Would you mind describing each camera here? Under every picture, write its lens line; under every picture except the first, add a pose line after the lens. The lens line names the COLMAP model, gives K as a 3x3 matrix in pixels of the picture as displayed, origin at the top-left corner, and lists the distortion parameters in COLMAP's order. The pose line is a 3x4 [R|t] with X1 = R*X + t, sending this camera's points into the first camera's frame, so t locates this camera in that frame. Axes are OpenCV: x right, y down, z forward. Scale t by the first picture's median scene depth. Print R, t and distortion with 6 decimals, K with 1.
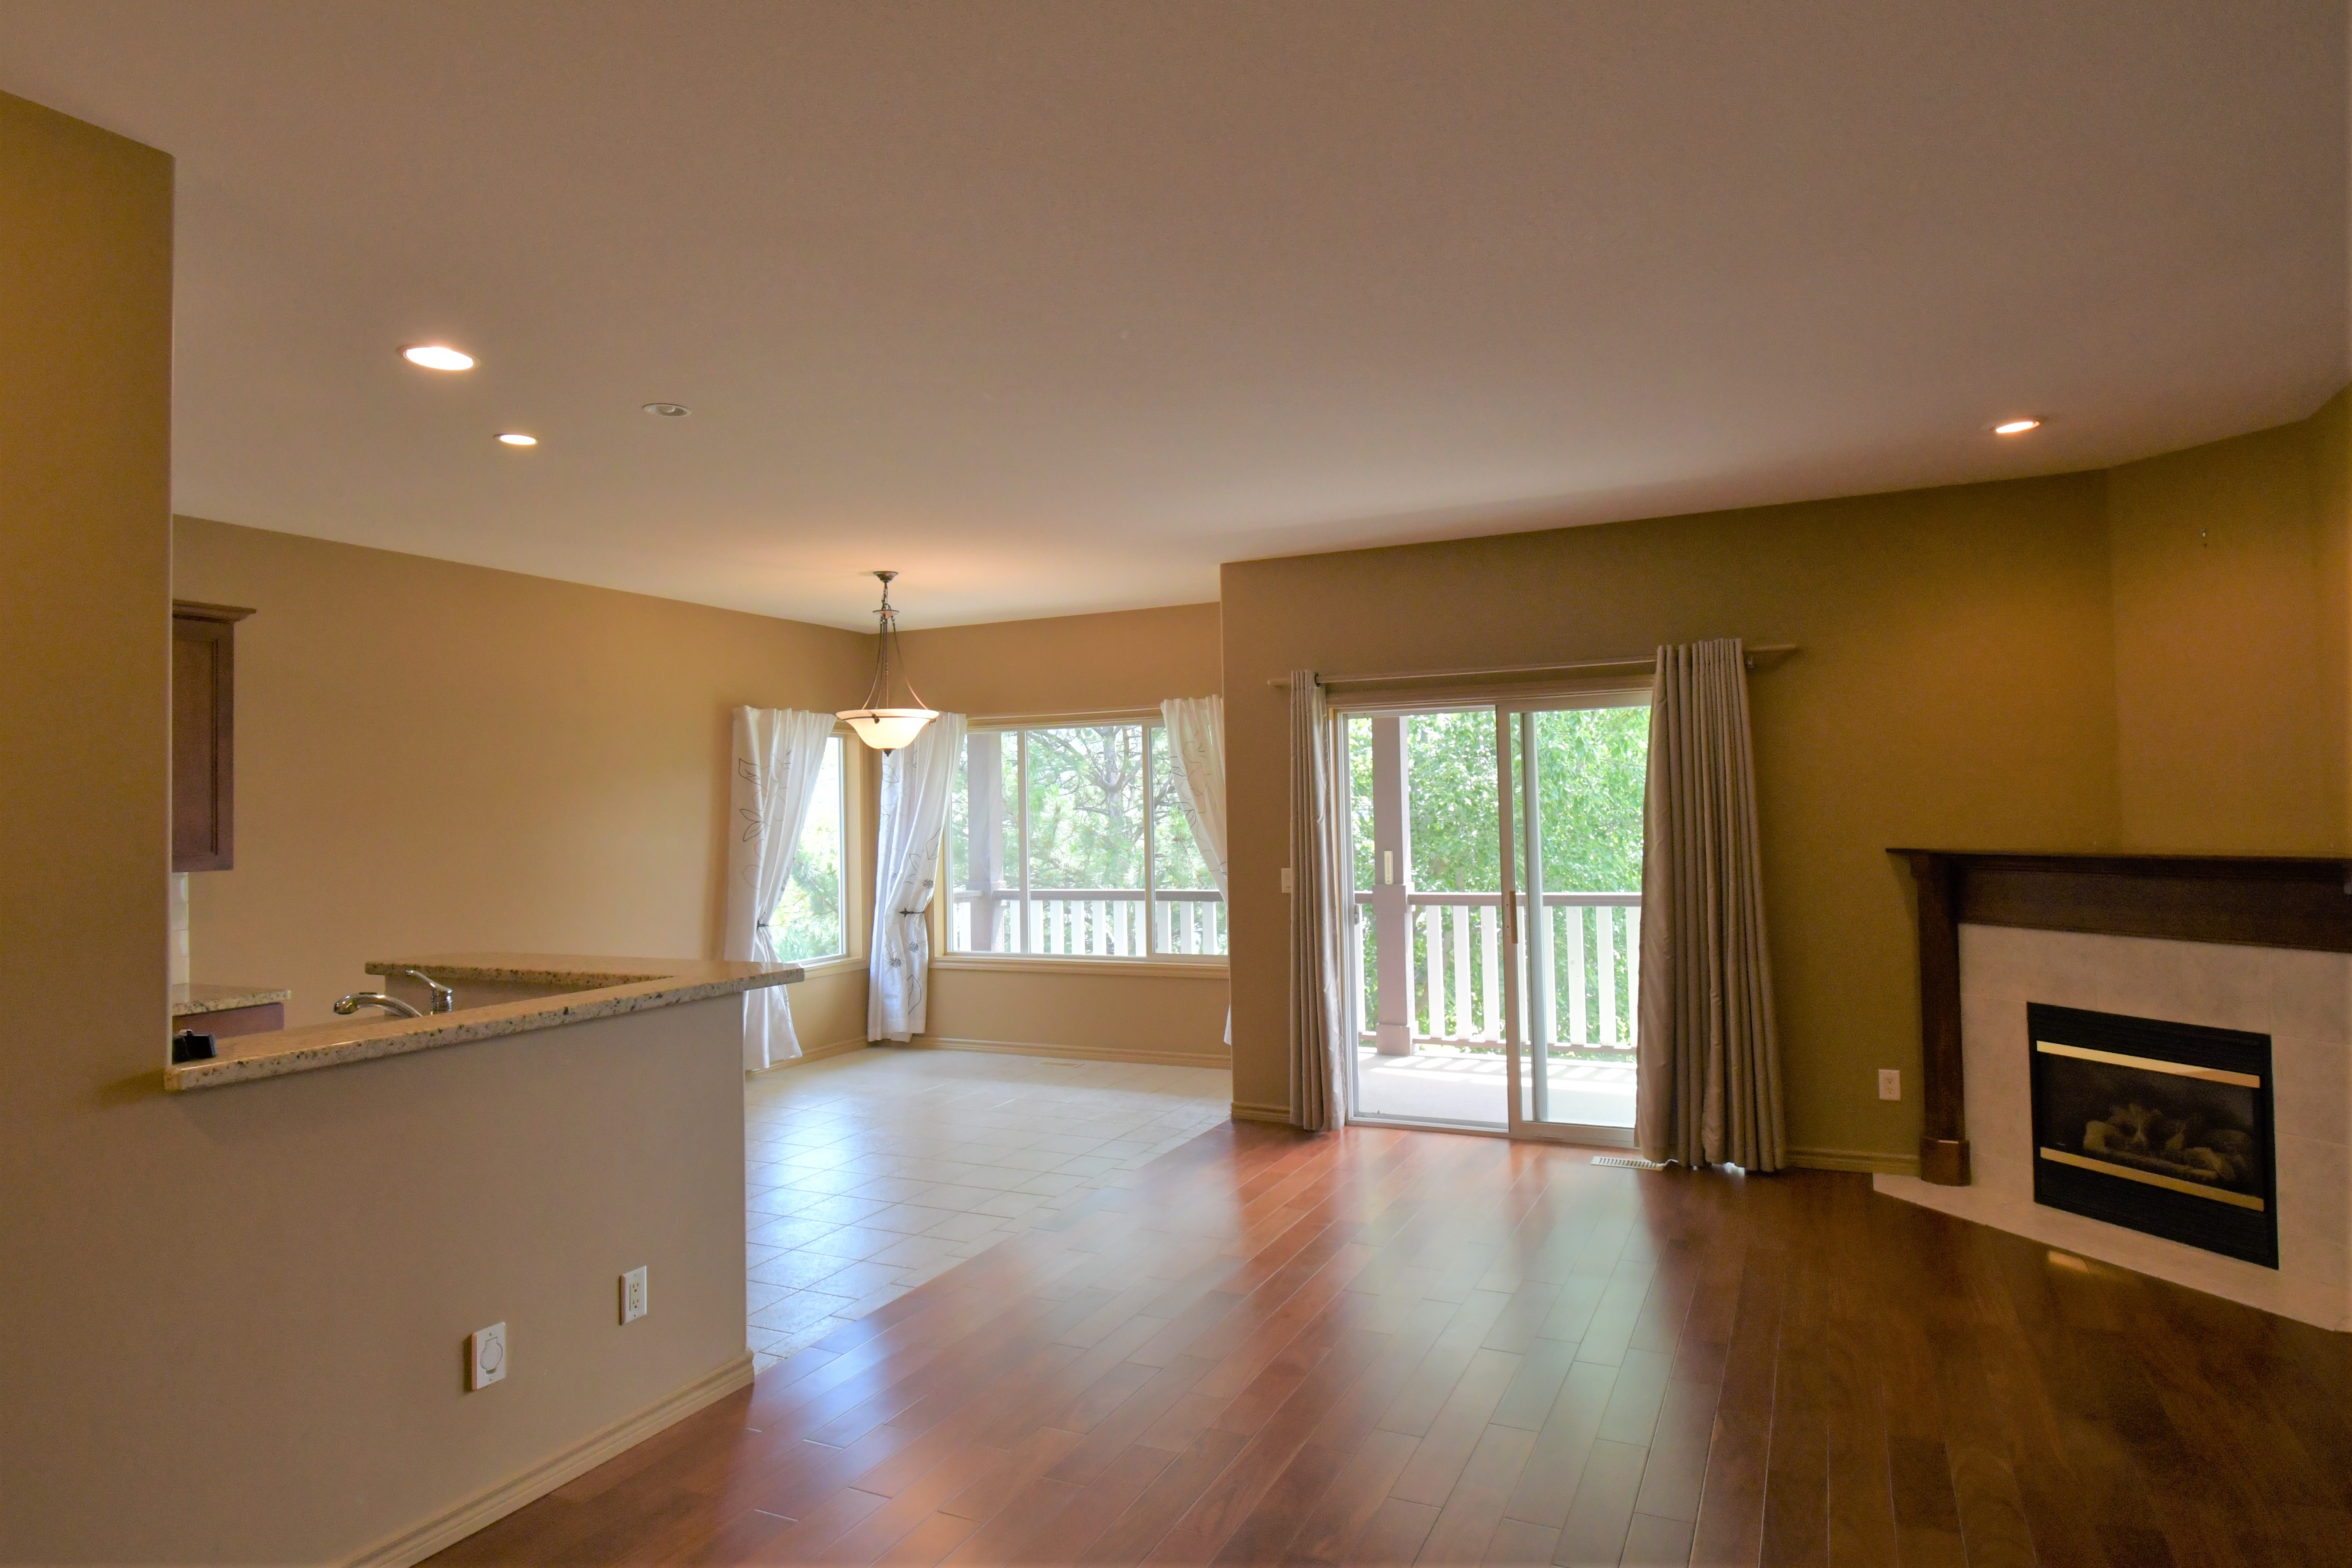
lens RADIAL K [[1298.0, 0, 1176.0], [0, 1298.0, 784.0], [0, 0, 1]] dist [-0.002624, -0.000203]
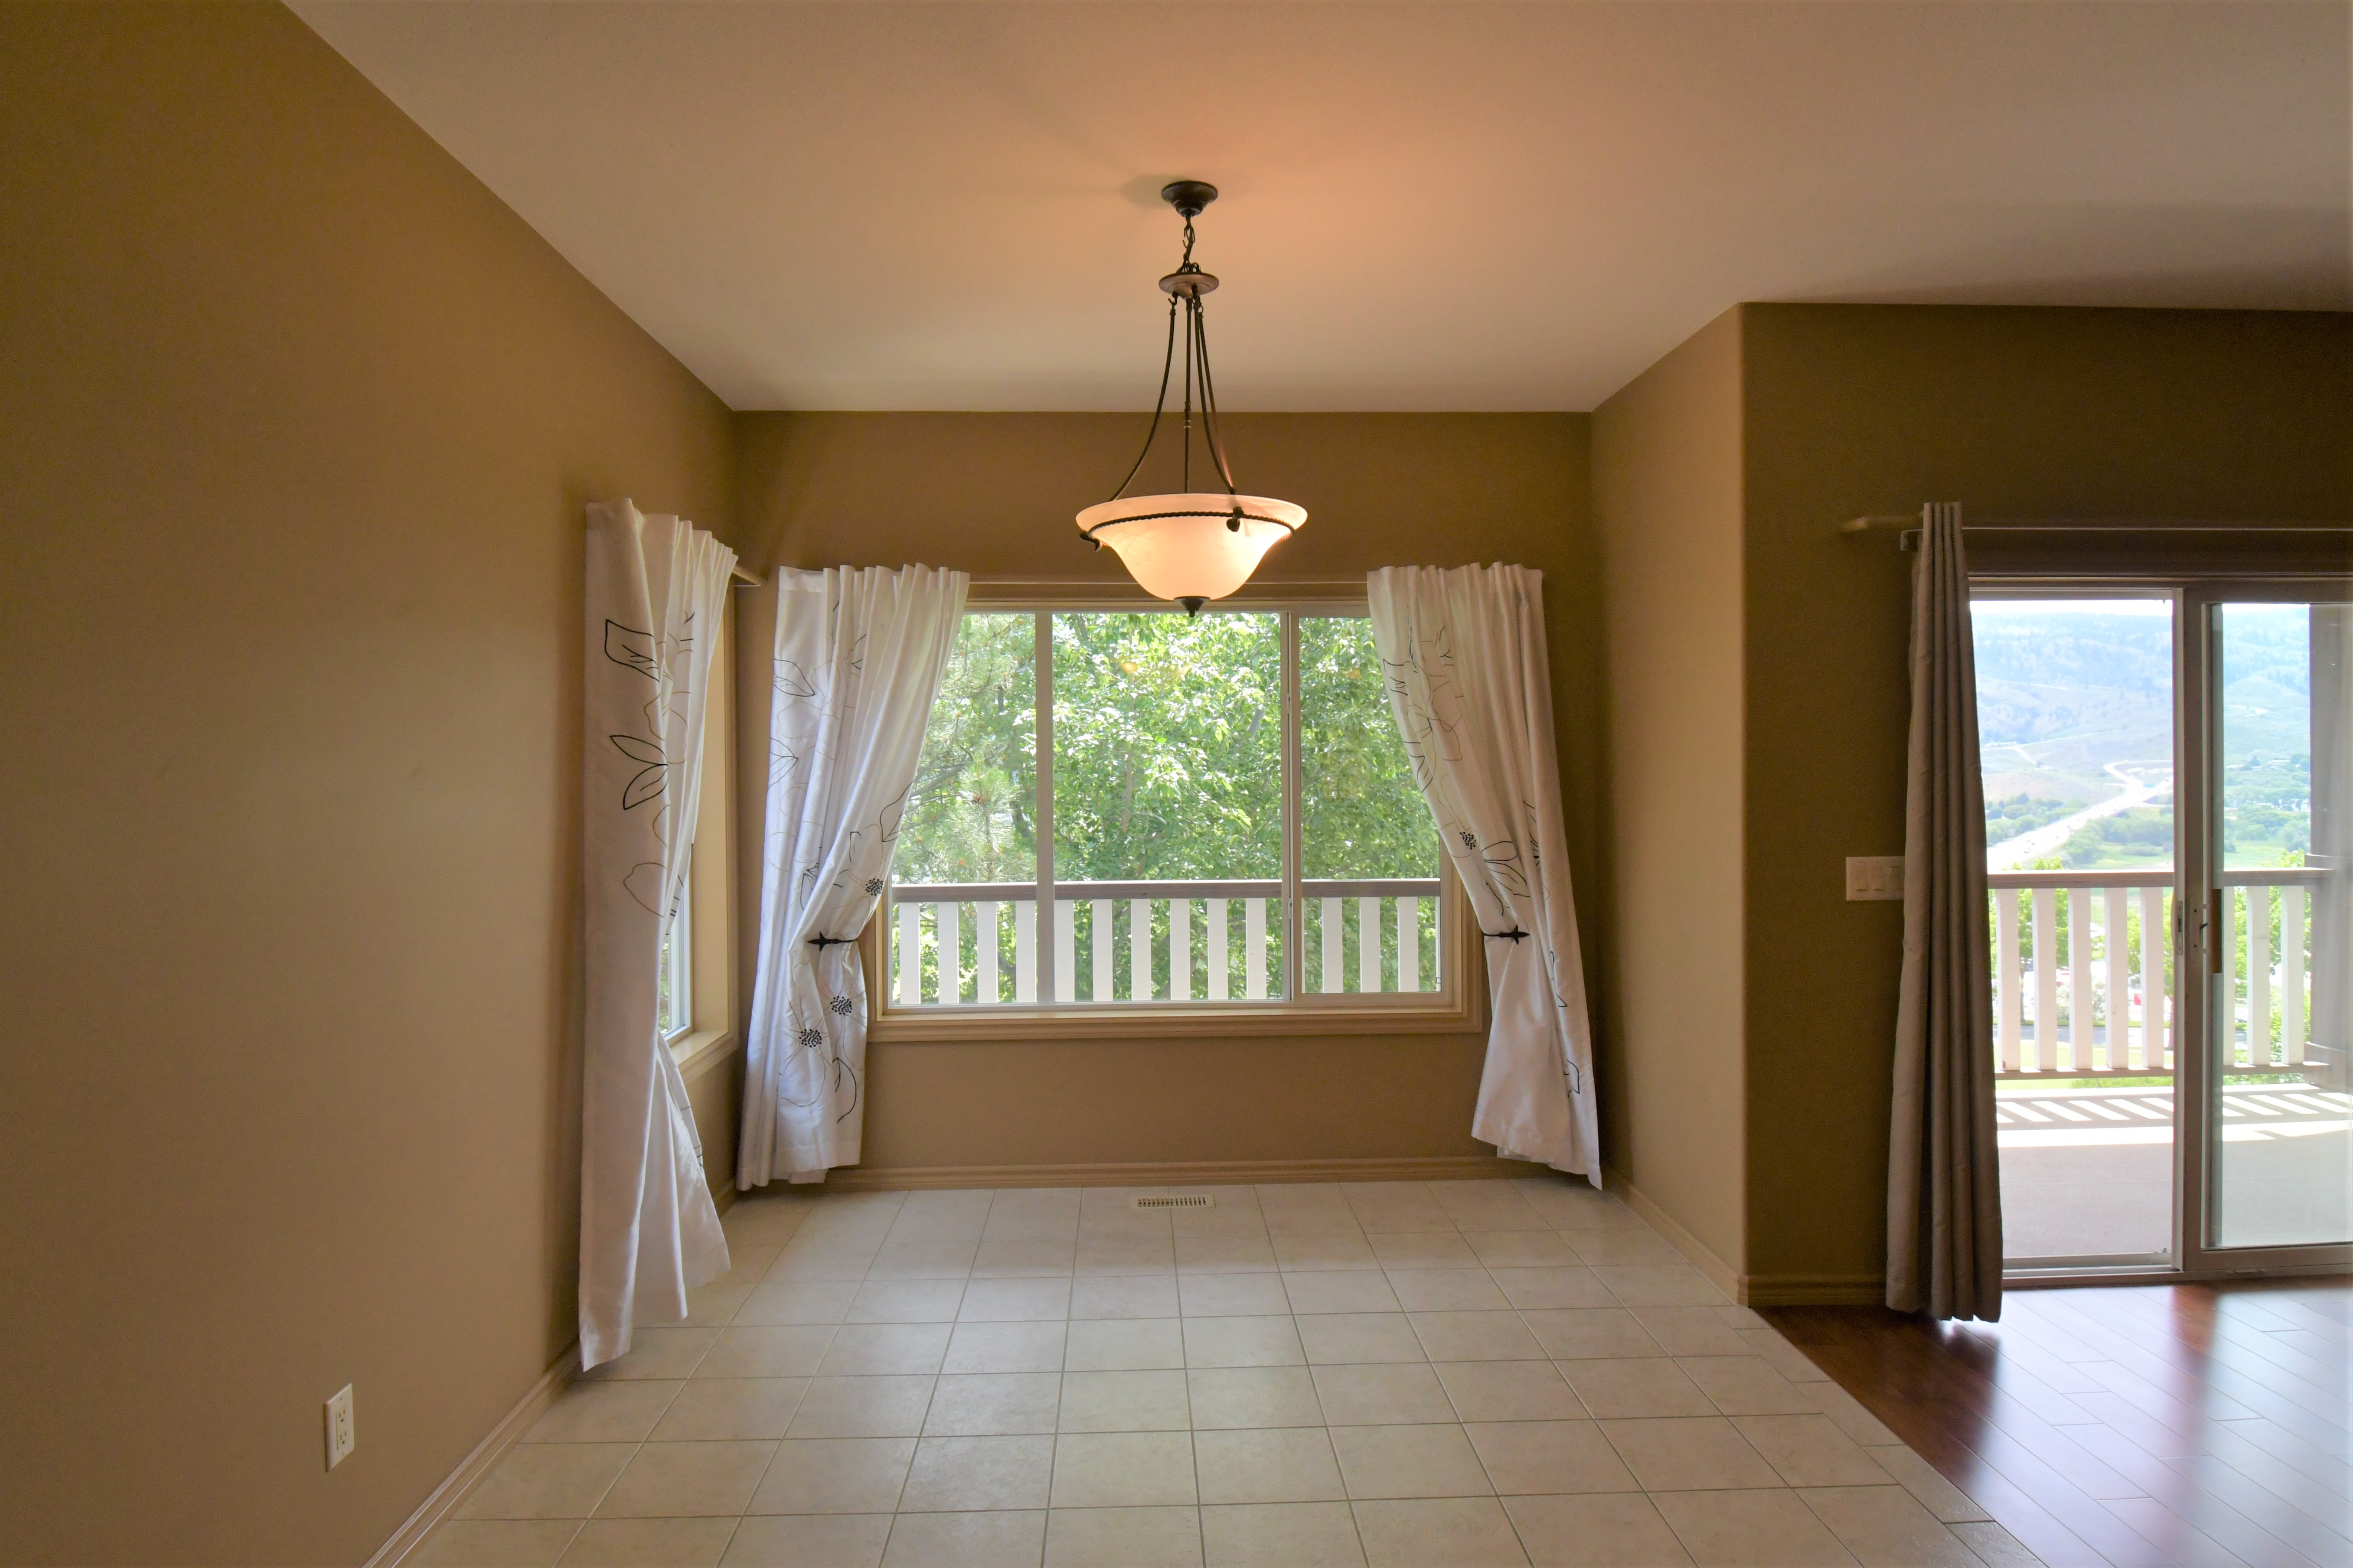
lens RADIAL K [[1298.4, 0, 1176.5], [0, 1298.4, 784.0], [0, 0, 1]] dist [-0.002624, -0.000203]
pose [[0.887528, 0.006660, 0.460706, -0.327270], [-0.019035, 0.999572, 0.022222, 0.020010], [-0.460361, -0.028492, 0.887275, 0.468027]]
